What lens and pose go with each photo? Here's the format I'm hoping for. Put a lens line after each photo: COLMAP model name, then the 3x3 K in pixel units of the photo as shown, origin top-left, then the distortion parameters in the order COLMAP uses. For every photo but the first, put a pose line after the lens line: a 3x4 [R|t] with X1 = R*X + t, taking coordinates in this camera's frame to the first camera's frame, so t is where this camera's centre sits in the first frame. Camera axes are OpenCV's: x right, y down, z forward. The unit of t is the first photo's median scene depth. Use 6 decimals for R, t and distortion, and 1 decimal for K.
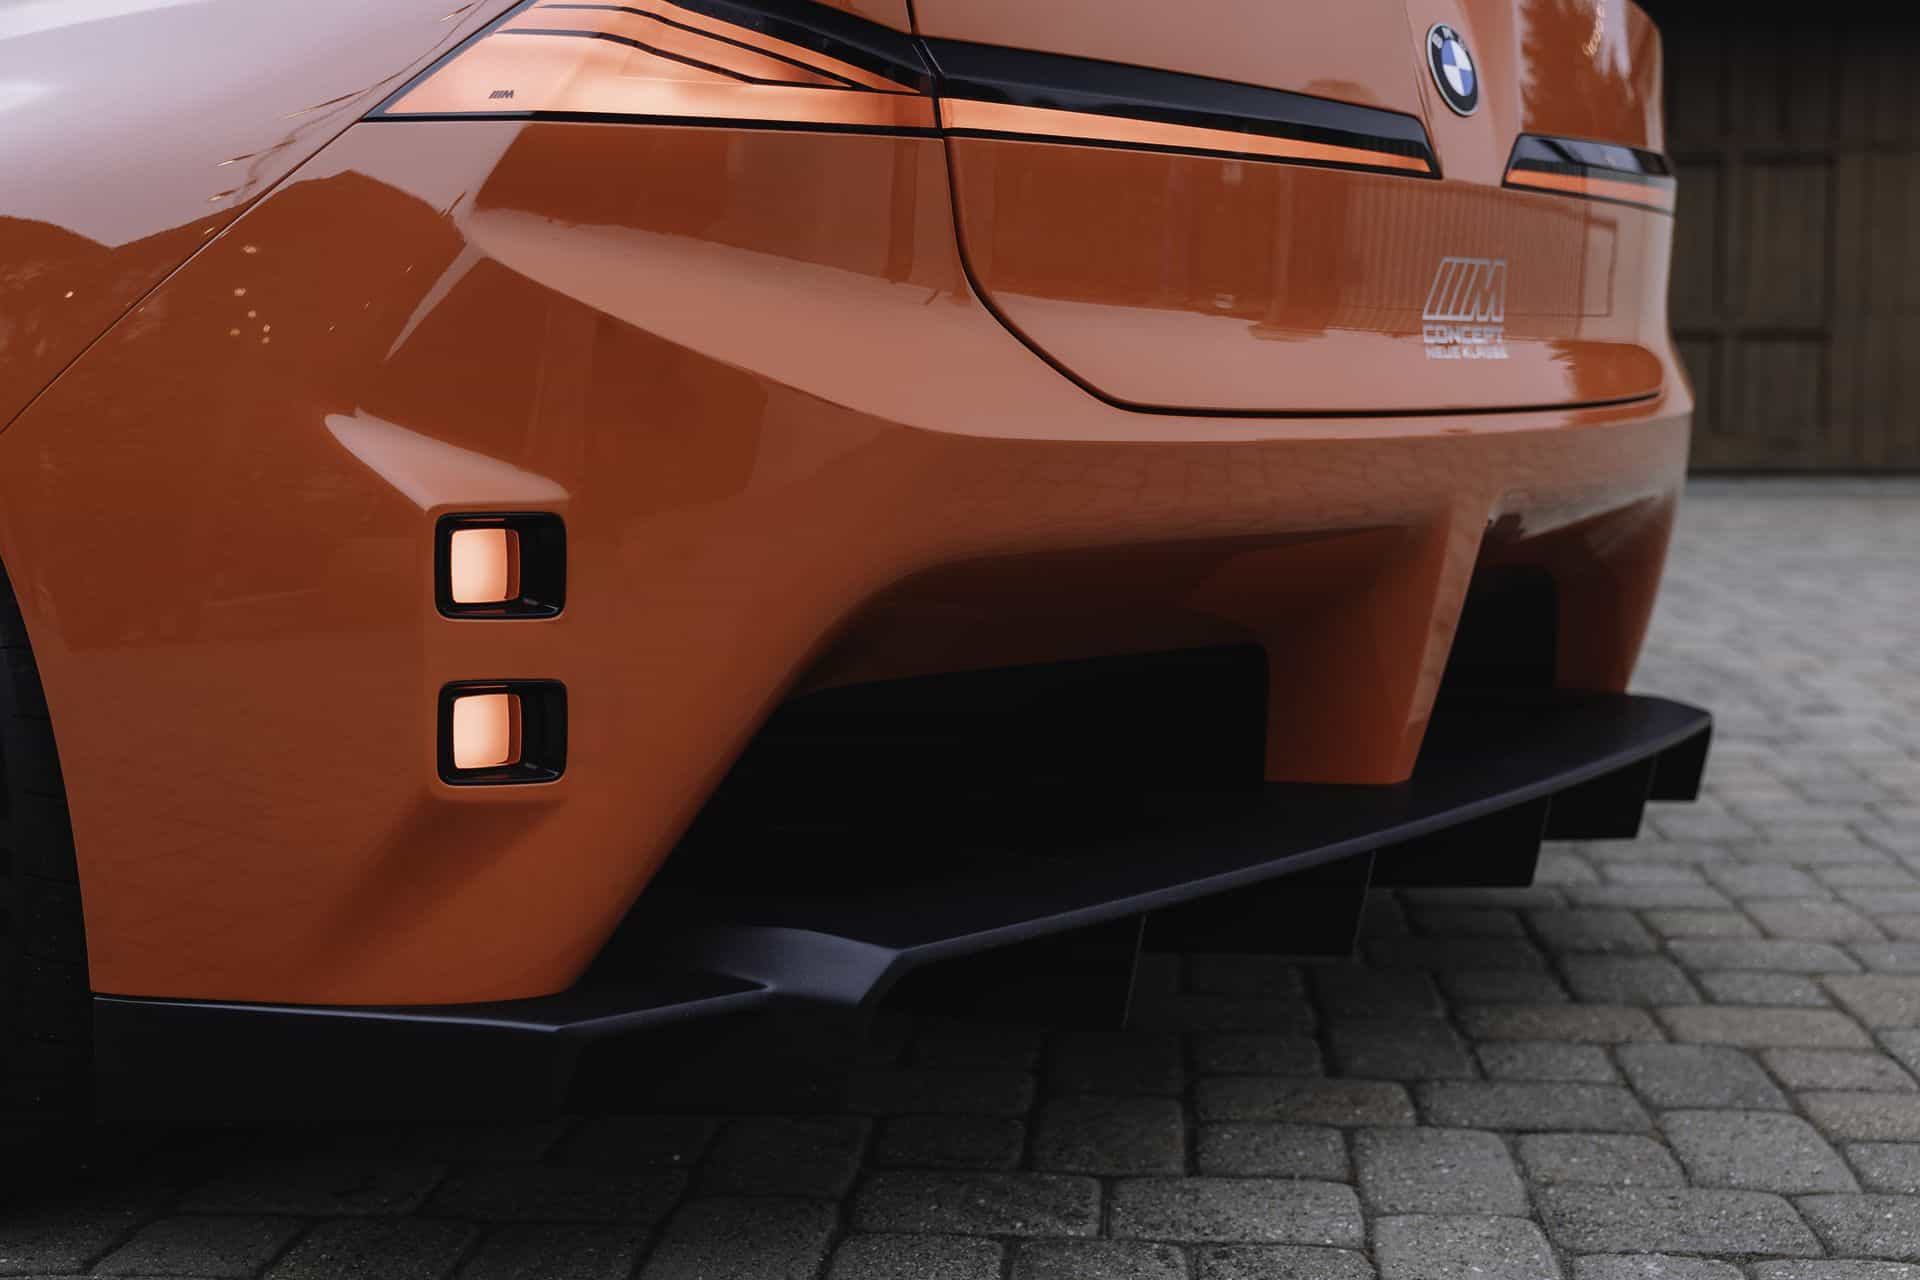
lens RADIAL K [[2275.4, 0, 960.0], [0, 2275.4, 640.0], [0, 0, 1]] dist [-0.000317, 0.000169]
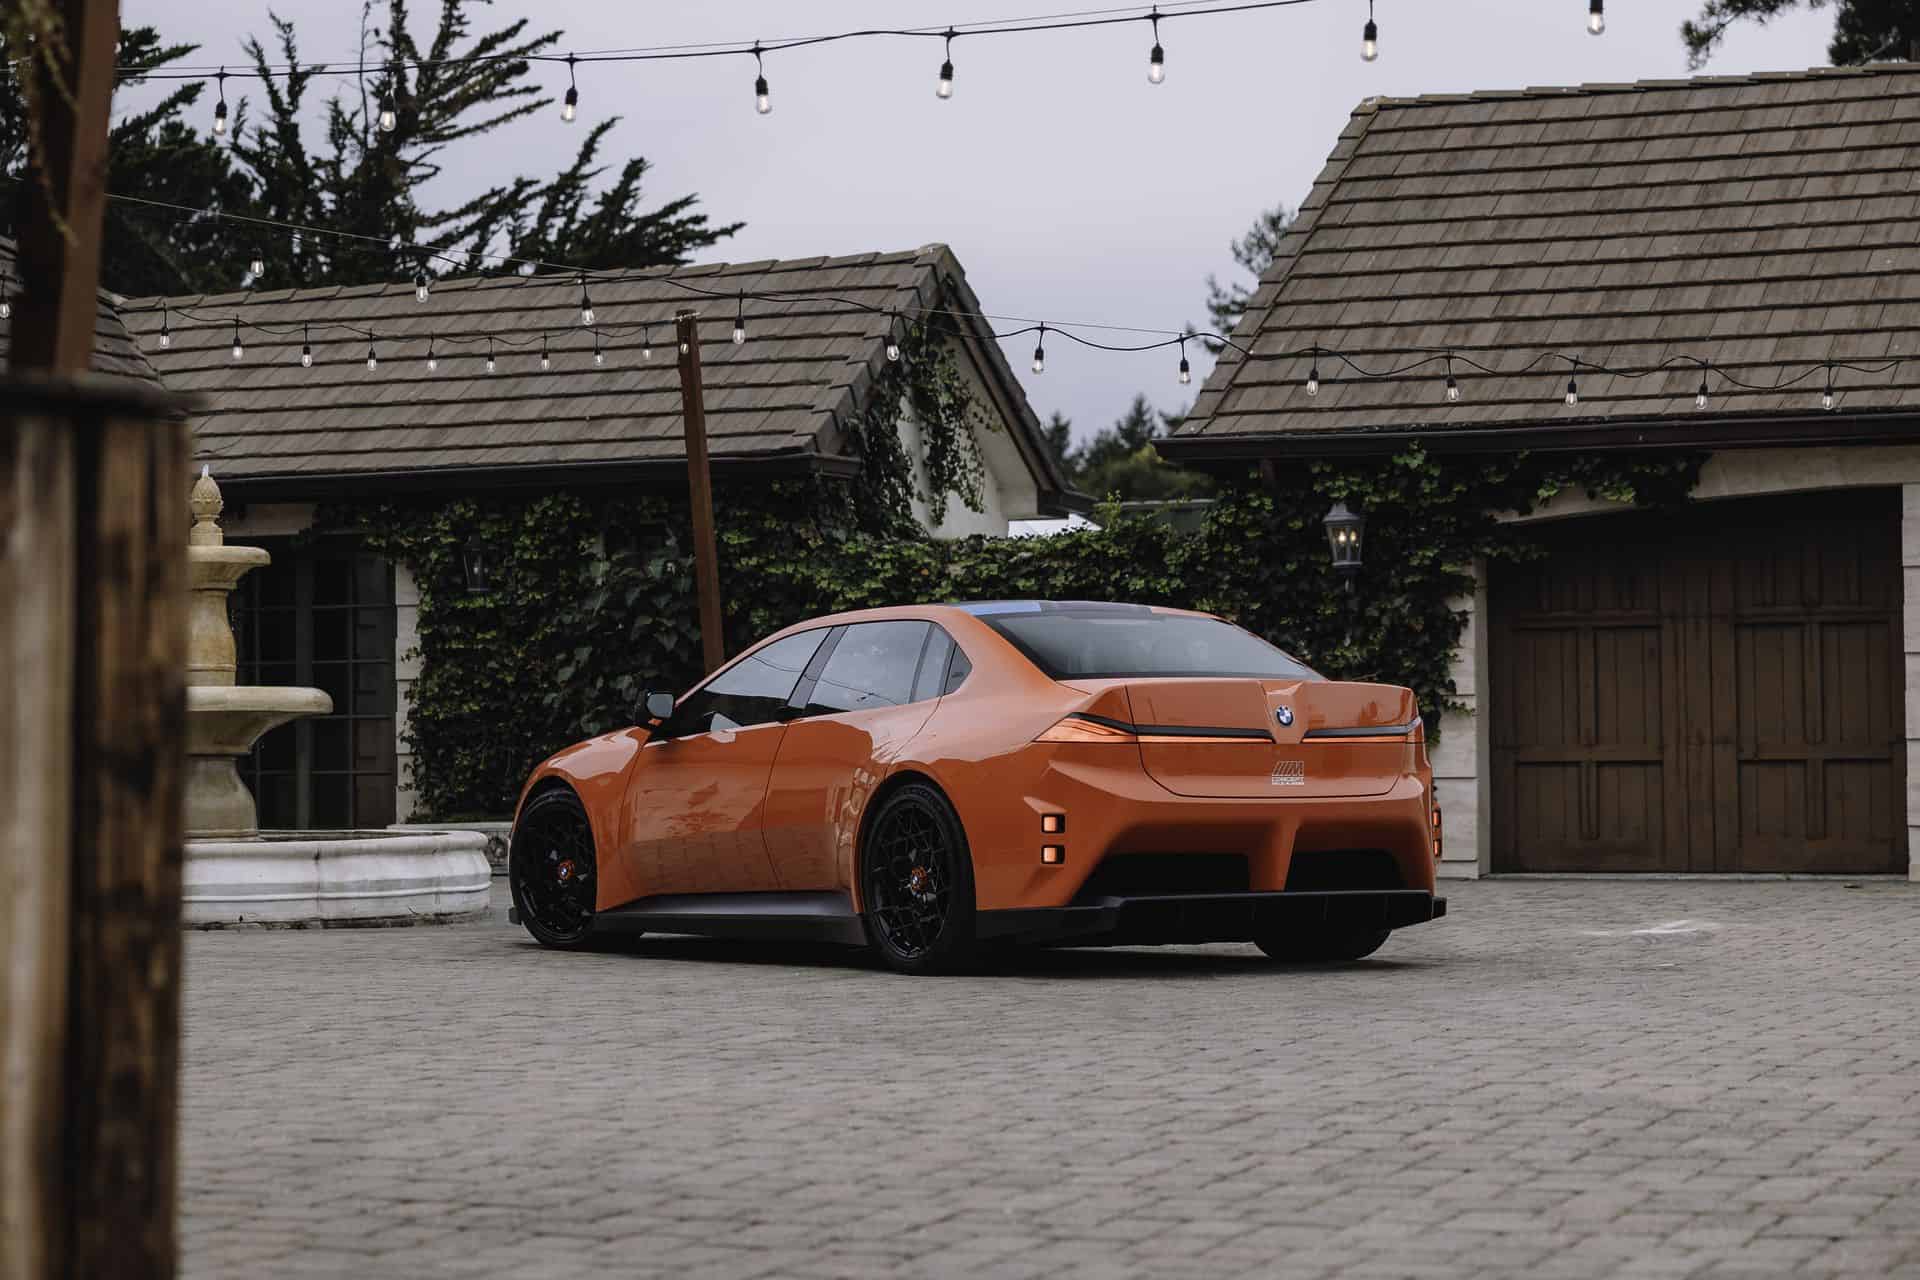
lens RADIAL K [[4075.9, 0, 960.0], [0, 4075.9, 640.0], [0, 0, 1]] dist [0.041069, 0.281899]
pose [[0.953884, -0.018882, -0.299580, 2.438815], [-0.029680, 0.987196, -0.156726, 1.035934], [0.298703, 0.158390, 0.941110, -8.061595]]
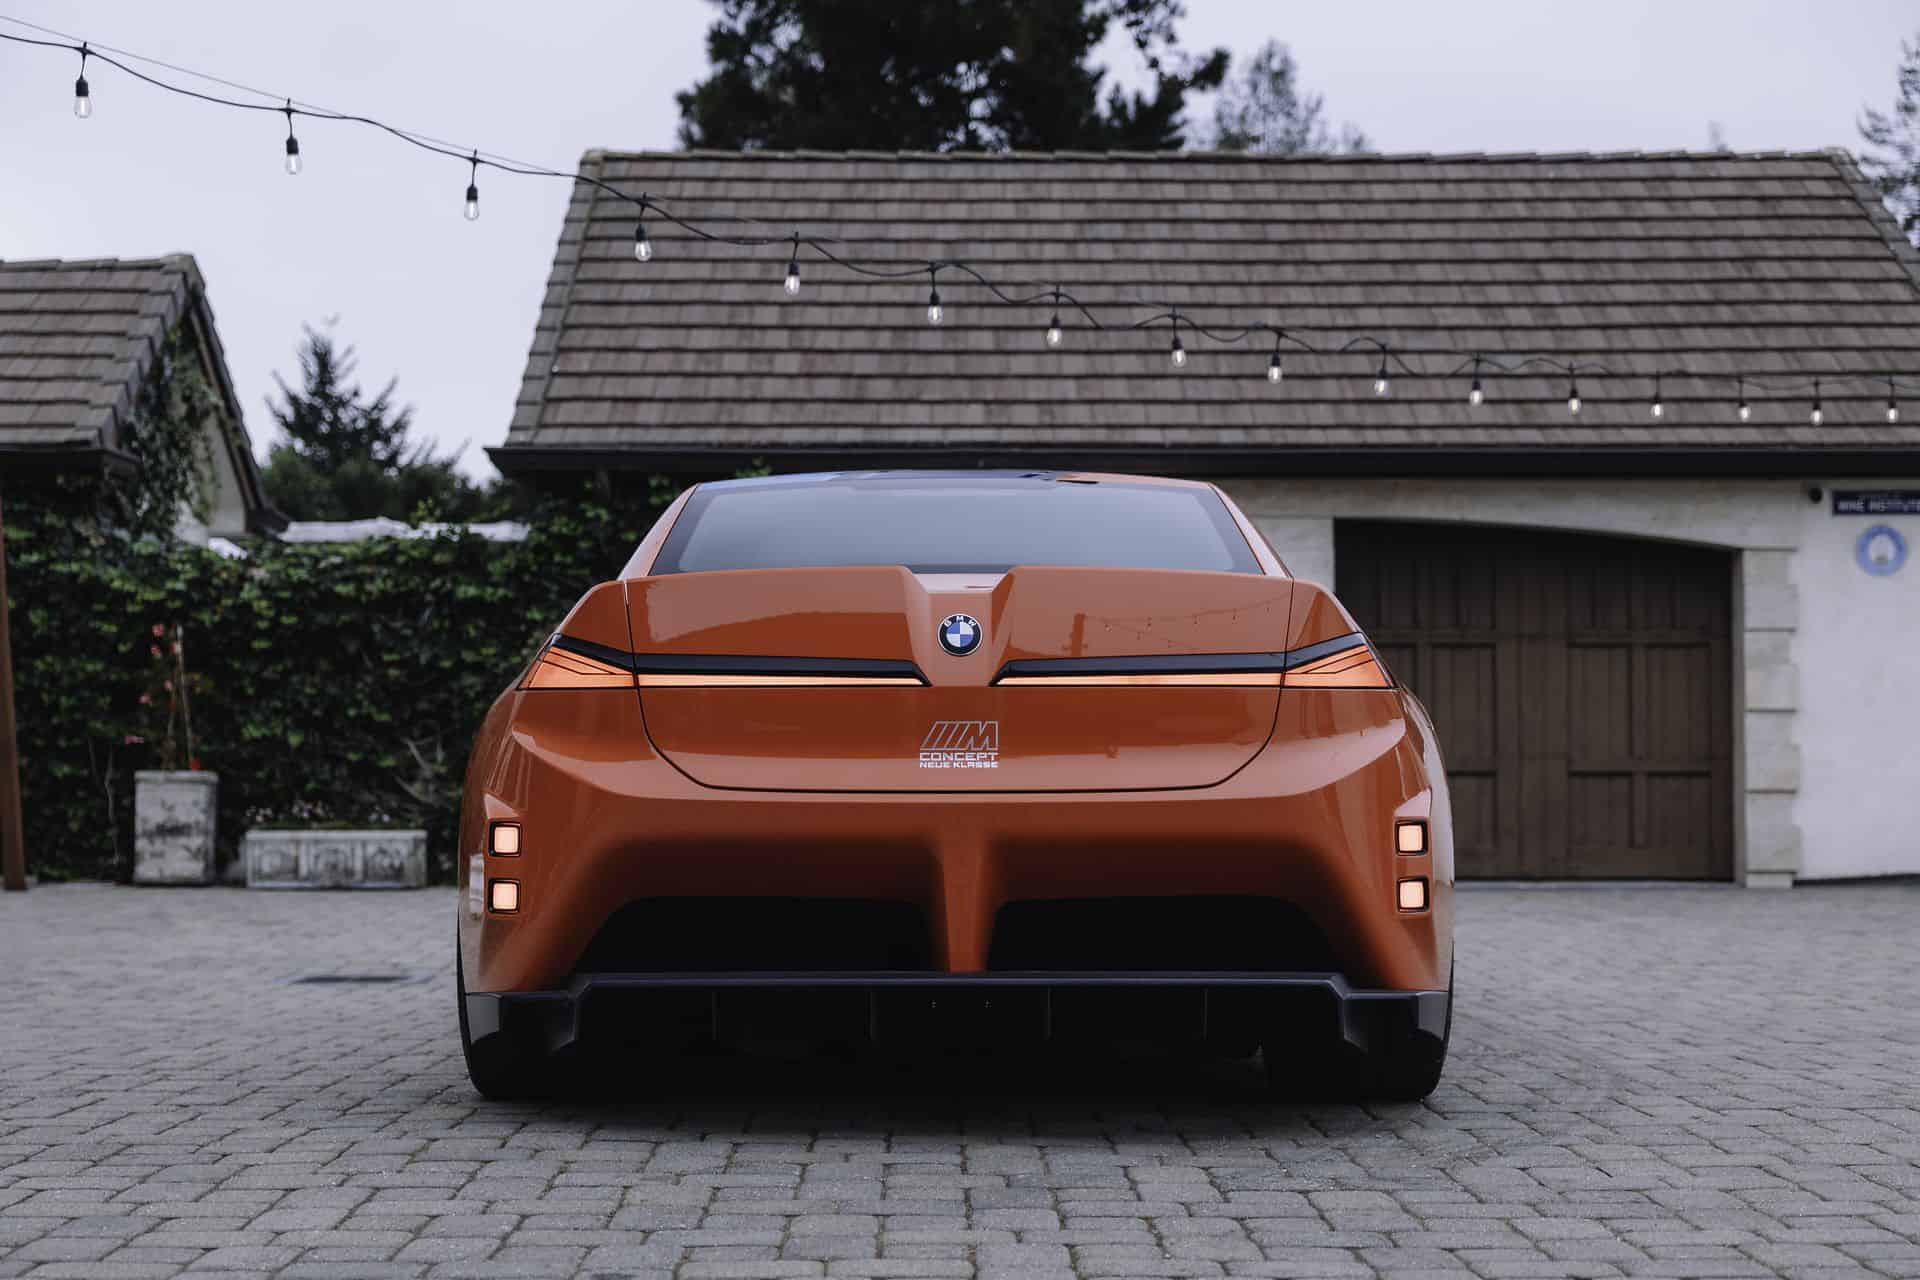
lens RADIAL K [[2943.5, 0, 959.0], [0, 2943.5, 708.6], [0, 0, 1]] dist [0.005729, 0.074344]
pose [[0.995449, -0.002092, 0.095269, -0.674157], [0.017057, 0.987525, -0.156534, 0.589701], [-0.093753, 0.157447, 0.983067, -4.405962]]
